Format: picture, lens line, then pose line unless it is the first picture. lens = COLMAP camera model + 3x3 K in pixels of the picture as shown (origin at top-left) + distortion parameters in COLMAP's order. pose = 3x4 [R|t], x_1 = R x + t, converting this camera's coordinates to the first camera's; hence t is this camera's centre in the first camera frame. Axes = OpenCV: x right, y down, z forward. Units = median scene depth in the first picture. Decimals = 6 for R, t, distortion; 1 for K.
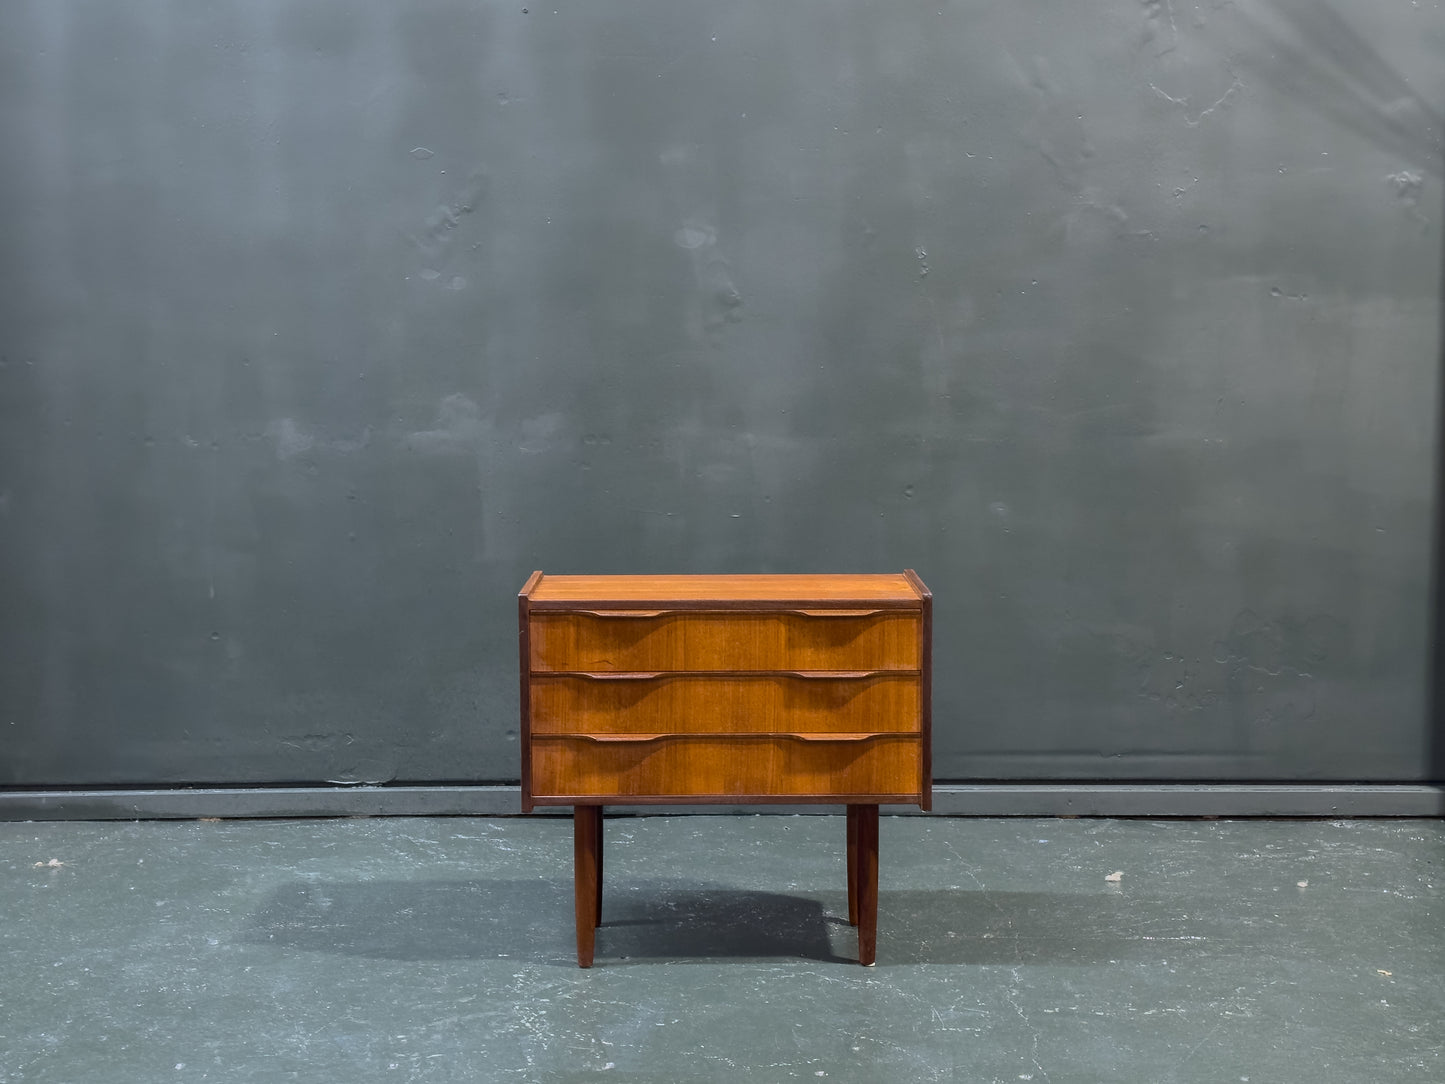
lens RADIAL K [[2056.0, 0, 736.0], [0, 2056.0, 516.4], [0, 0, 1]] dist [0.126031, 0.000000]
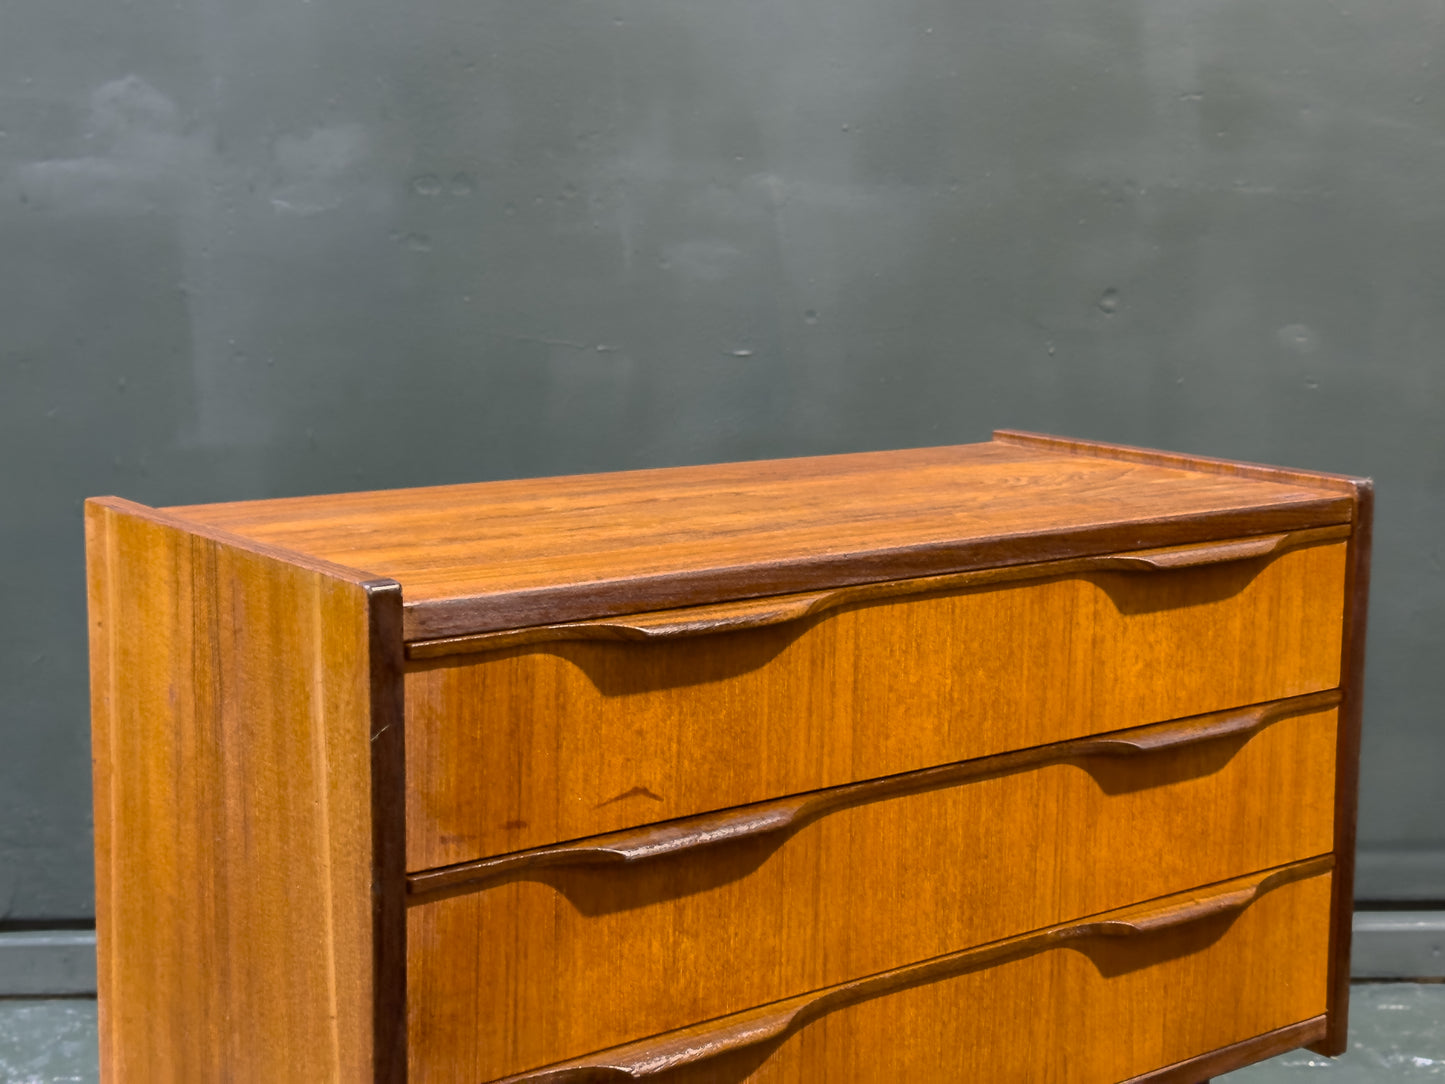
lens RADIAL K [[2056.0, 0, 721.0], [0, 2056.0, 516.6], [0, 0, 1]] dist [0.126031, 0.000000]
pose [[0.999738, -0.000204, 0.022880, -0.015780], [-0.000638, 0.999323, 0.036793, 0.019997], [-0.022872, -0.036798, 0.999061, 0.532736]]
